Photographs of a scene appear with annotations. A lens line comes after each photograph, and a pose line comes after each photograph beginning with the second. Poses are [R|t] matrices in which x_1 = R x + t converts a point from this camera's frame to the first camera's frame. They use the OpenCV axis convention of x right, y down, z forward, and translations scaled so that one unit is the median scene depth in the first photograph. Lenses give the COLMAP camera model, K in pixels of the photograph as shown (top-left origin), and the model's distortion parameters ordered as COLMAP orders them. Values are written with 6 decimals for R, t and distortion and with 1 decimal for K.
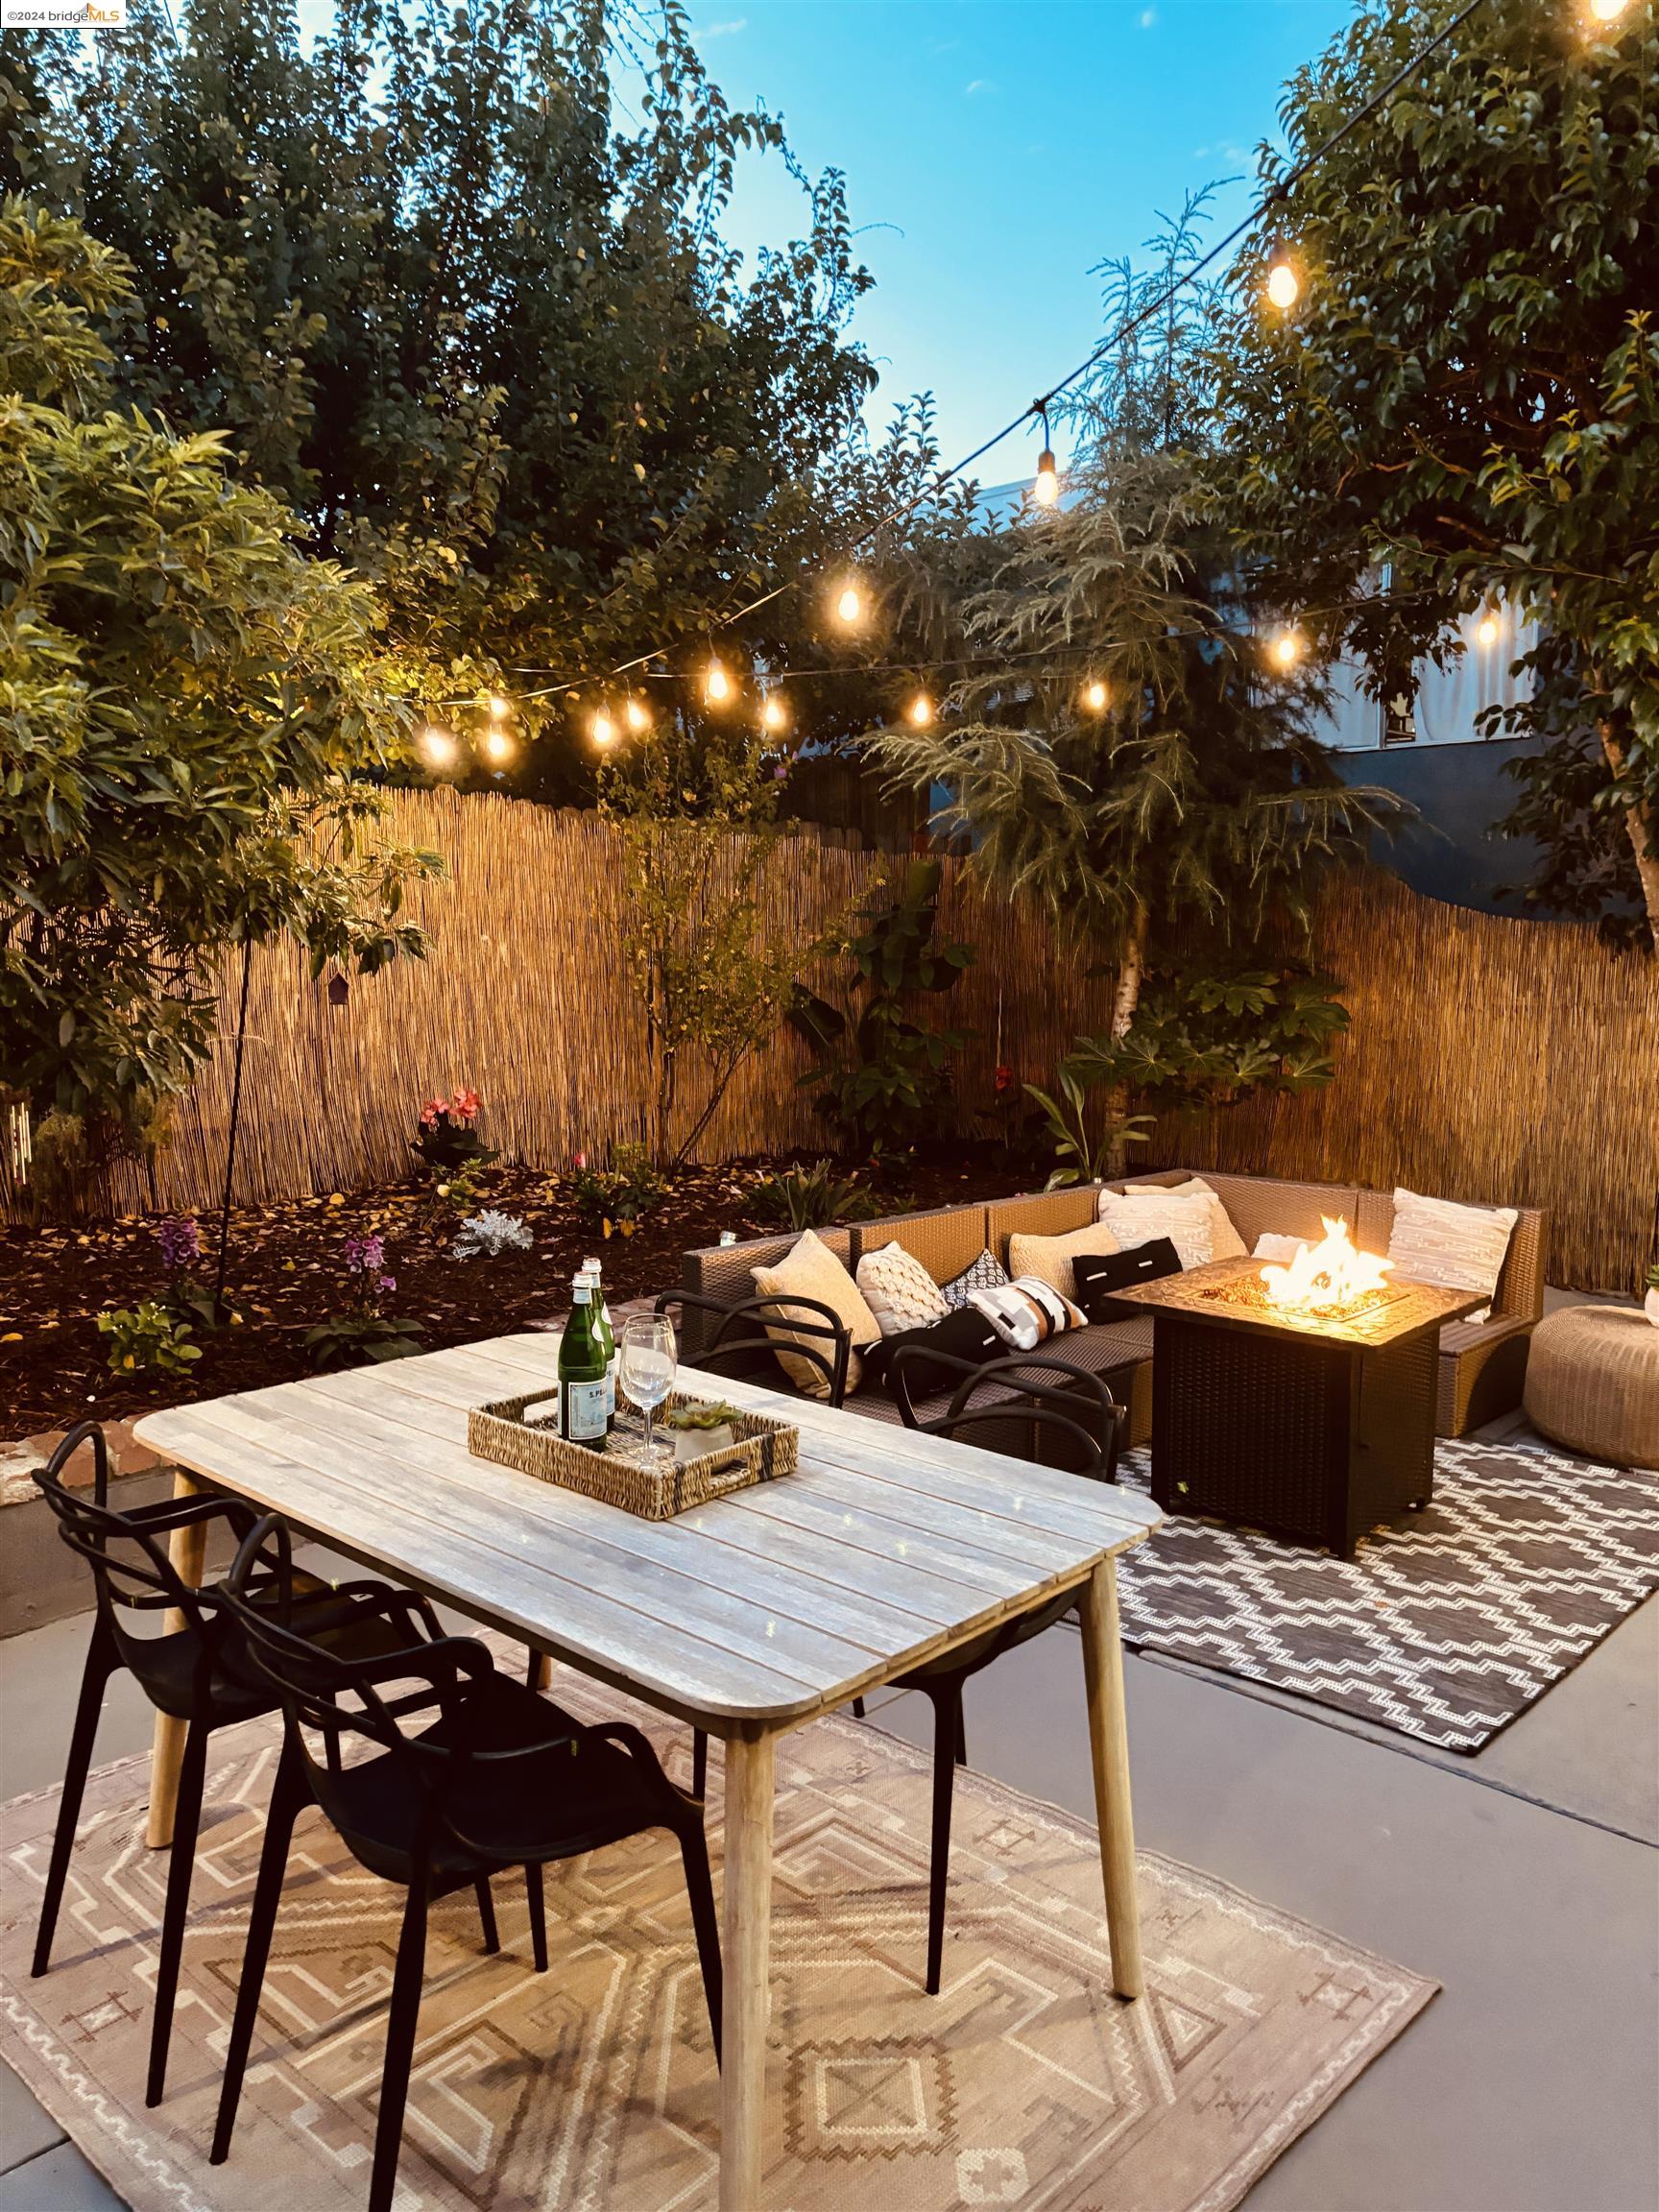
lens RADIAL K [[1668.9, 0, 829.5], [0, 1668.9, 1106.0], [0, 0, 1]] dist [0.056243, -0.067627]
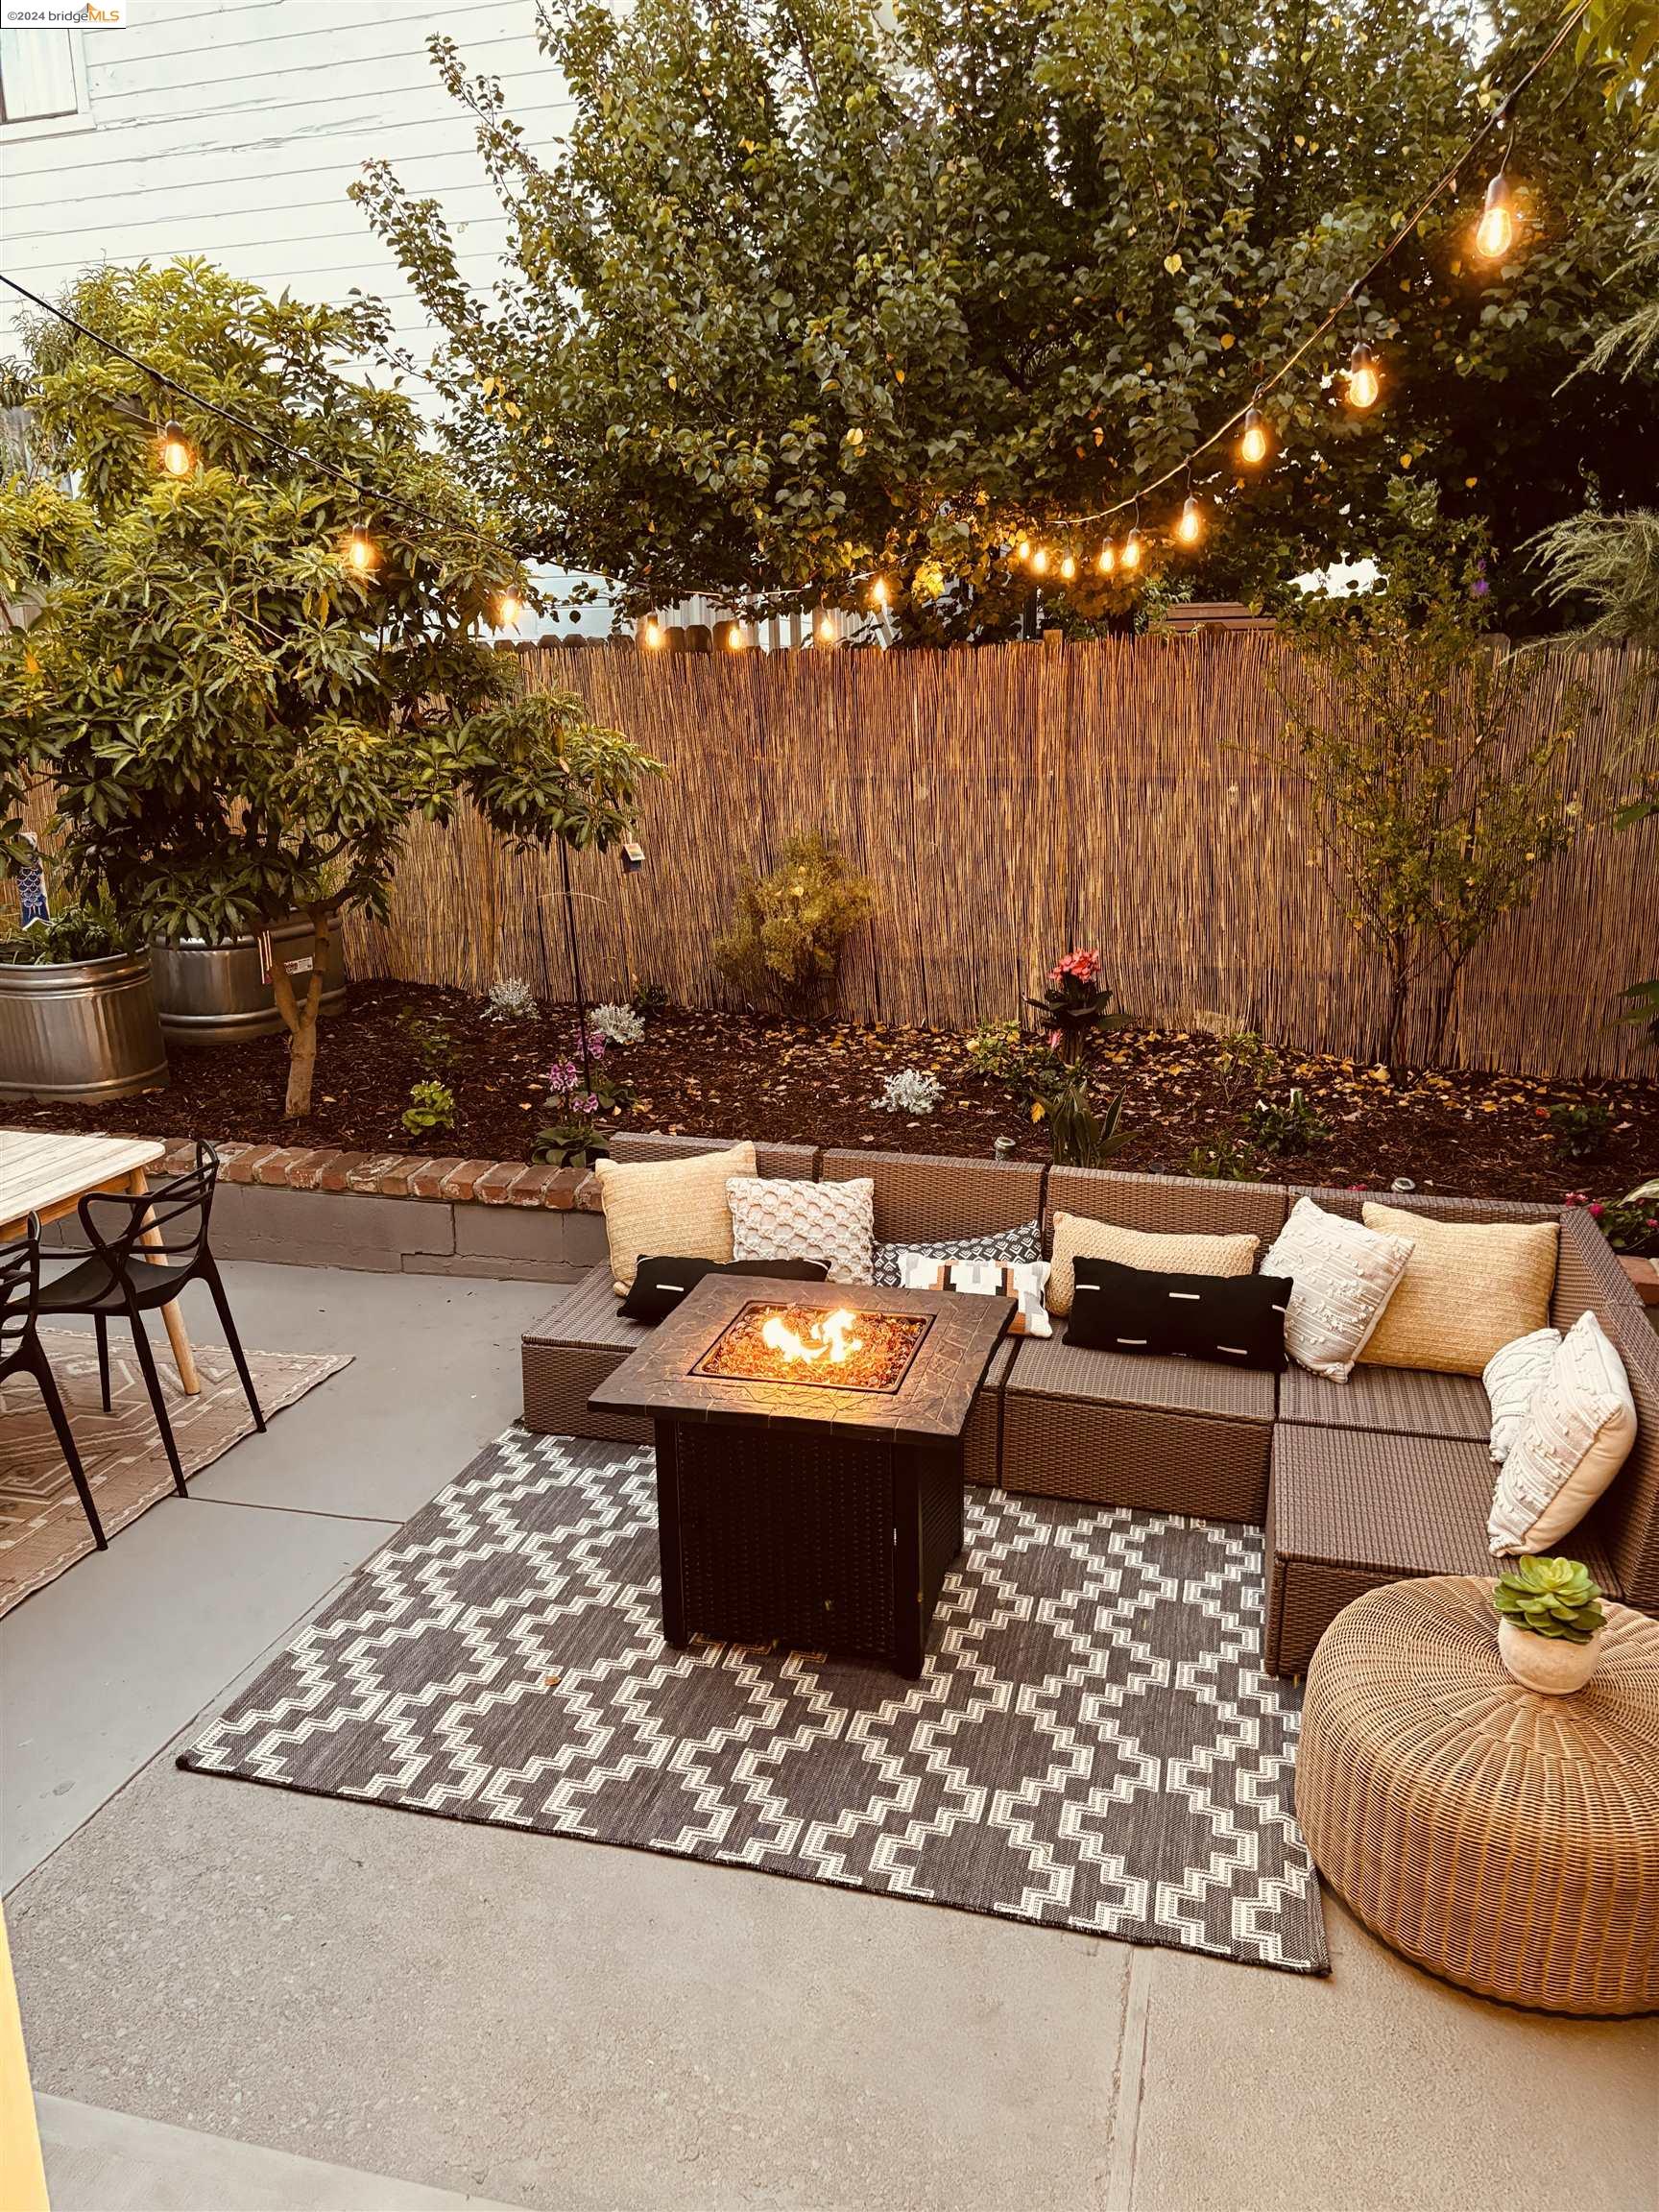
lens RADIAL K [[1712.8, 0, 865.2], [0, 1712.8, 1106.6], [0, 0, 1]] dist [0.058665, -0.067058]
pose [[0.456020, 0.203981, -0.866278, 0.753450], [-0.082106, 0.978871, 0.187271, -0.119892], [0.886174, -0.014272, 0.463133, 0.493101]]
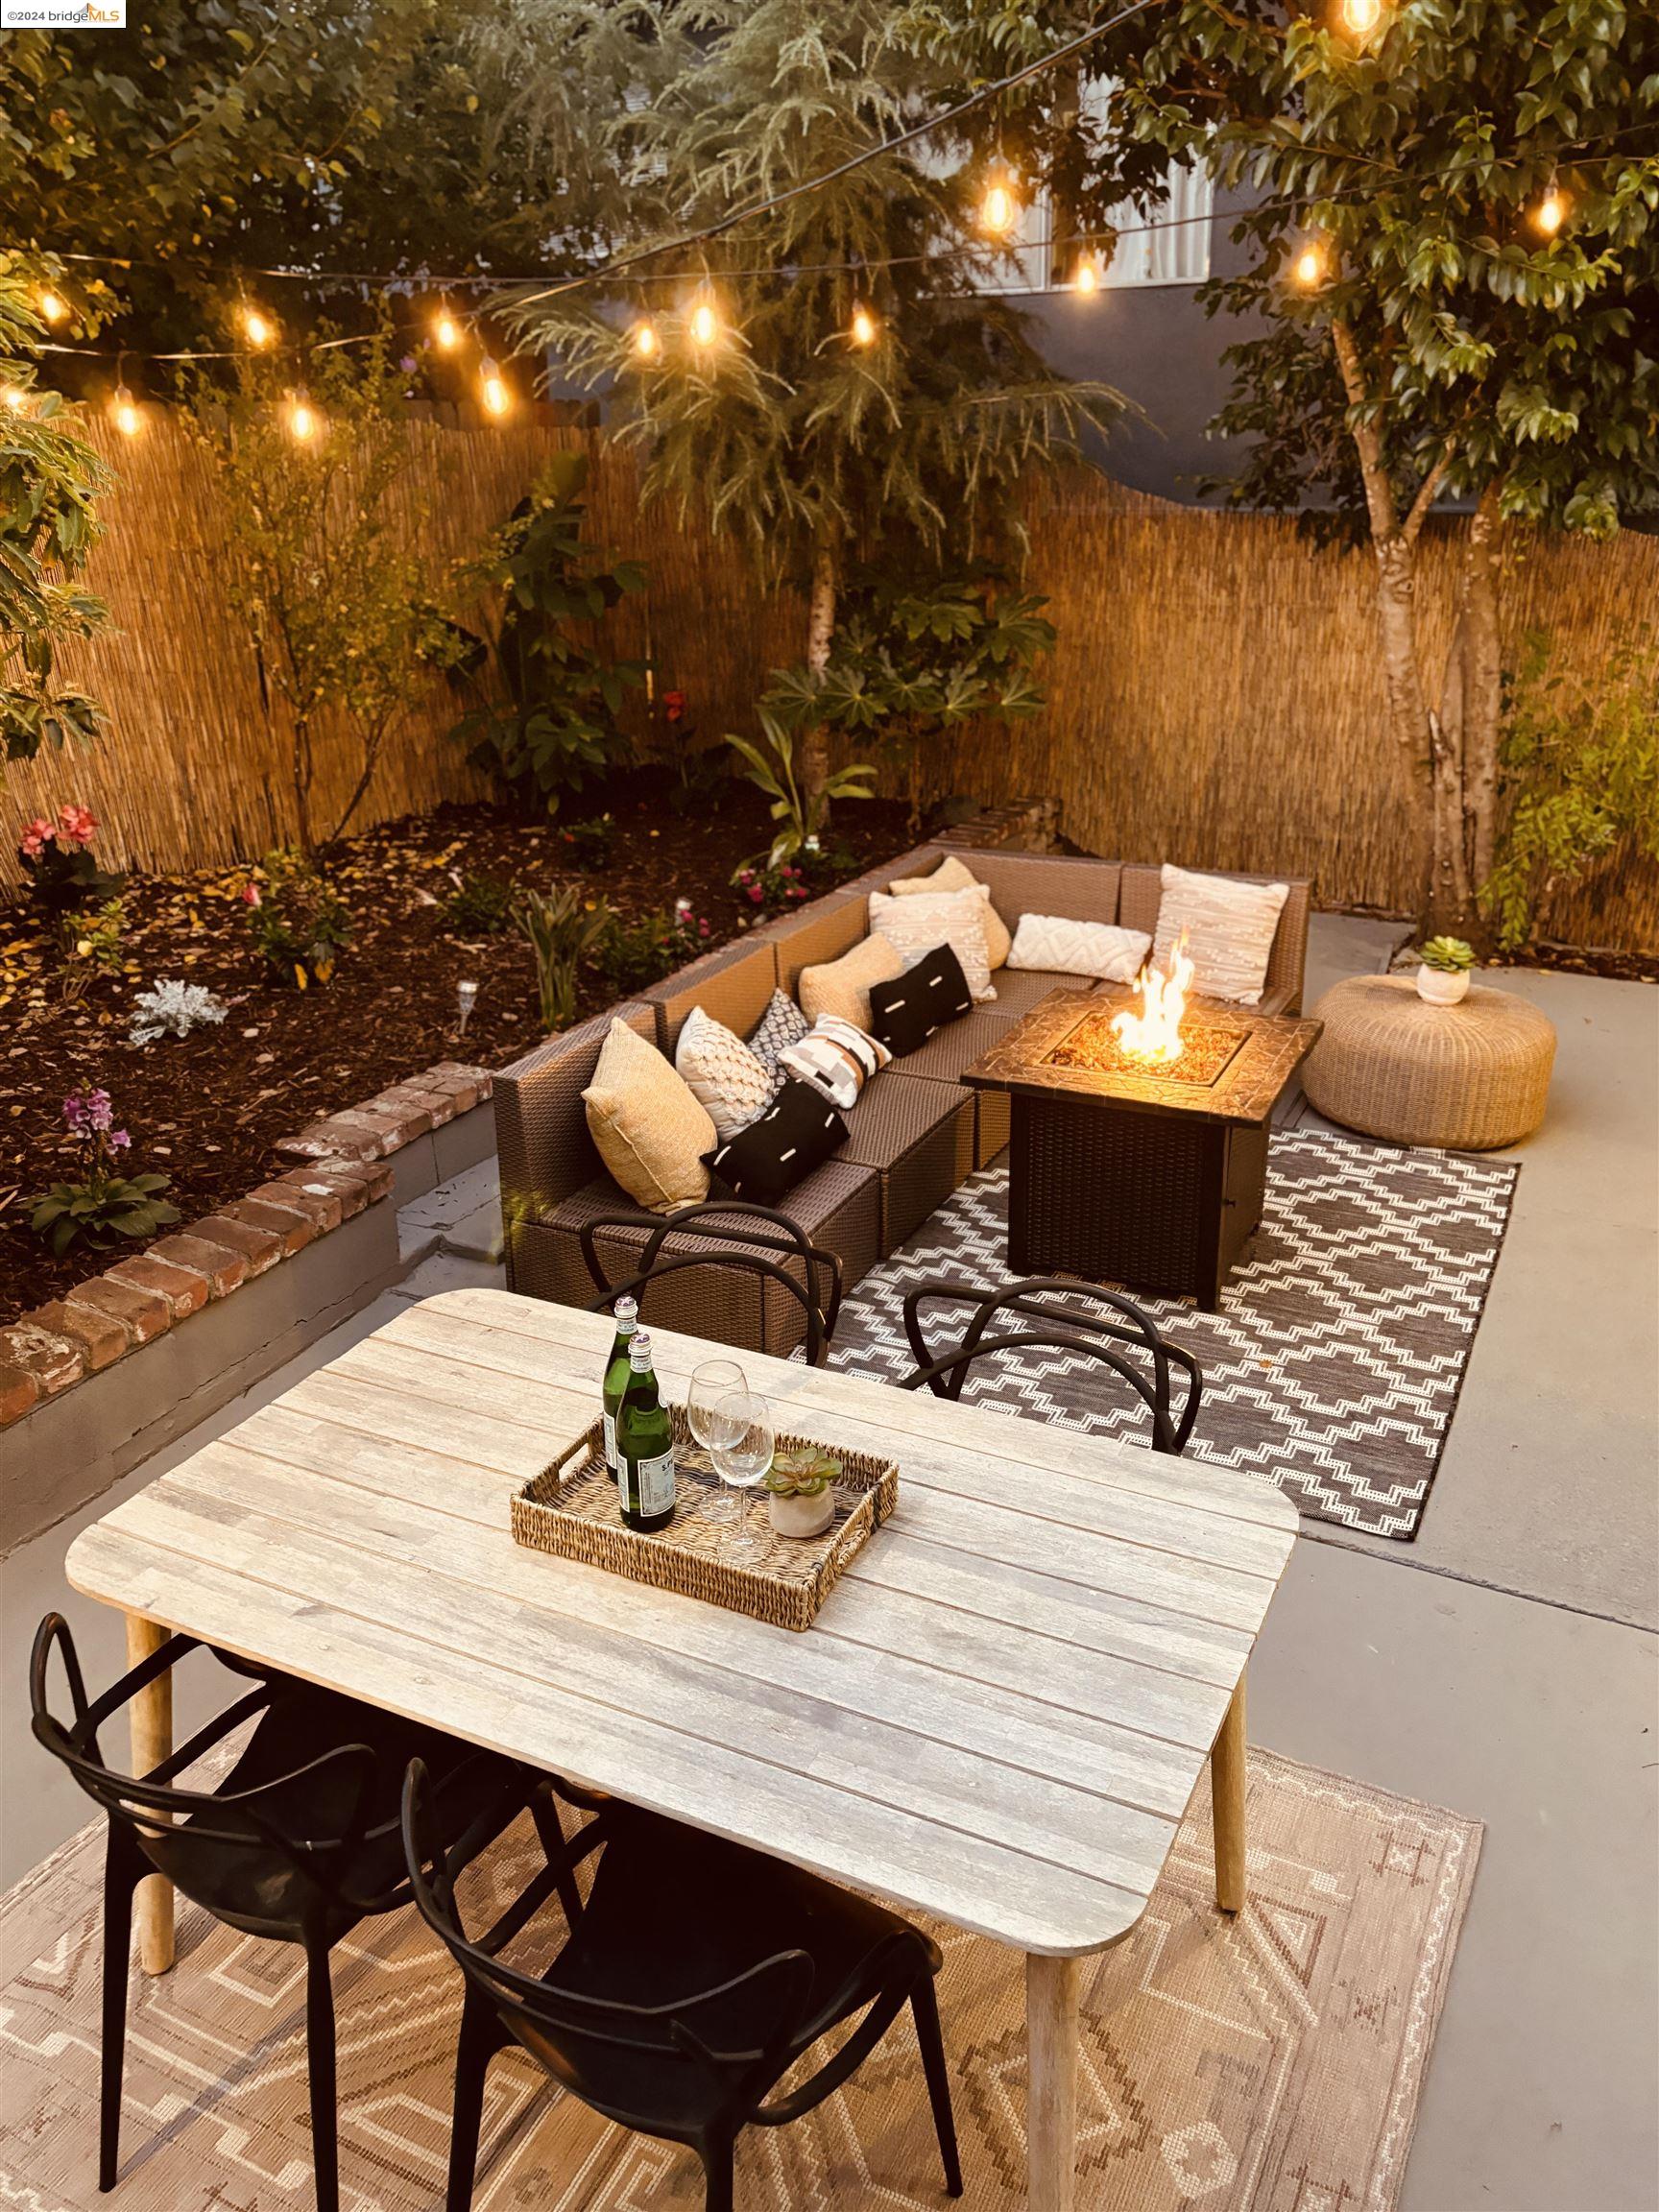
lens RADIAL K [[1756.6, 0, 852.3], [0, 1756.6, 1106.9], [0, 0, 1]] dist [0.050449, -0.061217]
pose [[0.958352, -0.123826, 0.257349, -0.114789], [0.048218, 0.958334, 0.281552, -0.113454], [-0.281489, -0.257417, 0.924392, 0.079692]]
